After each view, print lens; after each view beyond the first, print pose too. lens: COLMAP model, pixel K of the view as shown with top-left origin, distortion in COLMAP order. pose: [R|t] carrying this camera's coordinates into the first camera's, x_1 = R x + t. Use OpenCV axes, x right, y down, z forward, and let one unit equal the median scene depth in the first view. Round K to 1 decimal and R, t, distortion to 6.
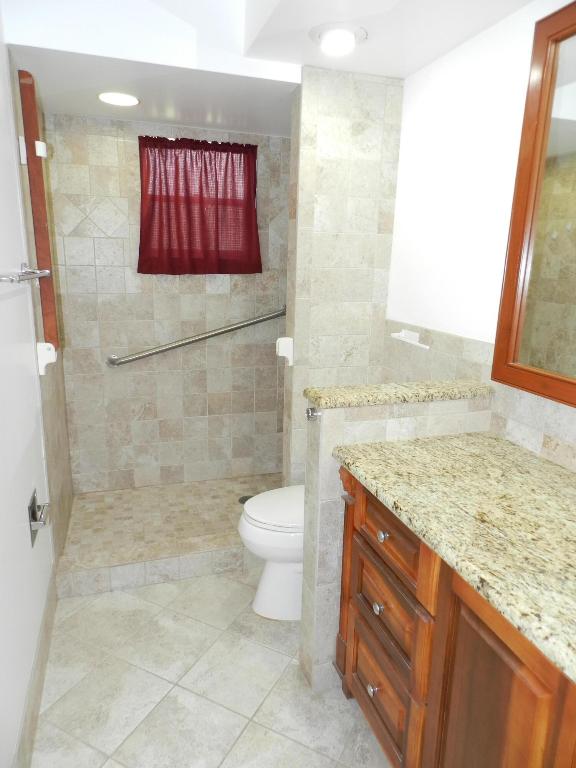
lens RADIAL K [[525.2, 0, 288.0], [0, 525.2, 382.1], [0, 0, 1]] dist [0.023534, -0.009422]
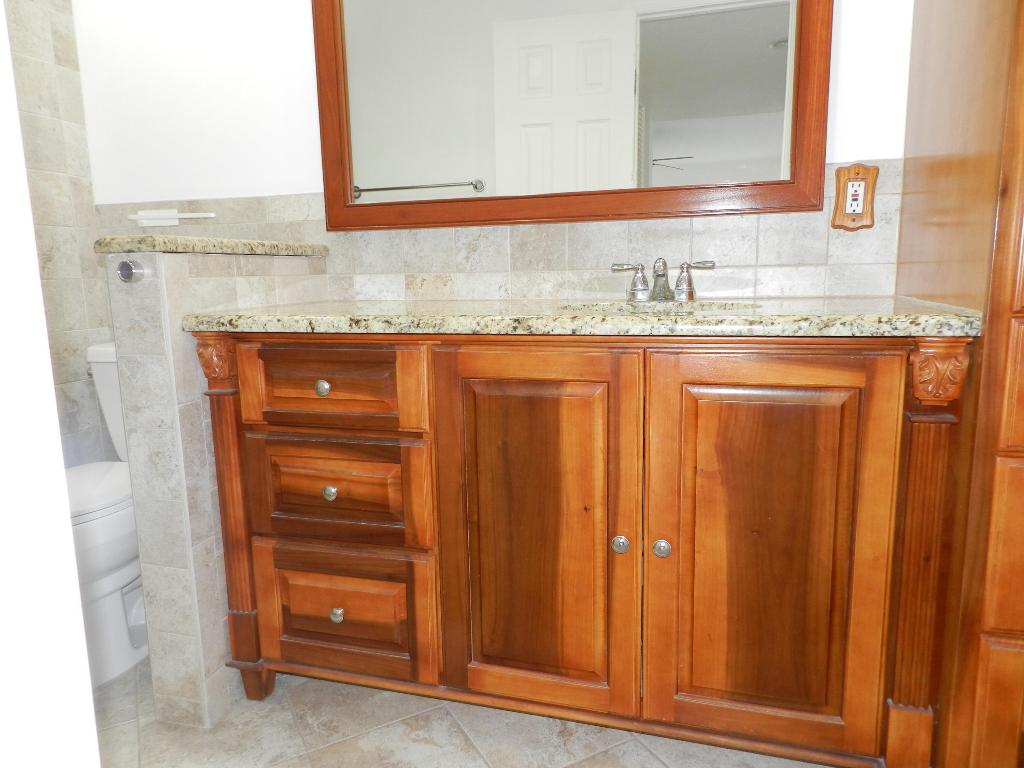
lens RADIAL K [[700.2, 0, 514.9], [0, 700.2, 386.5], [0, 0, 1]] dist [0.023534, -0.009422]
pose [[0.557612, -0.172122, 0.812061, -0.387163], [0.224157, 0.973146, 0.052344, 0.242002], [-0.799264, 0.152842, 0.581220, 0.161307]]
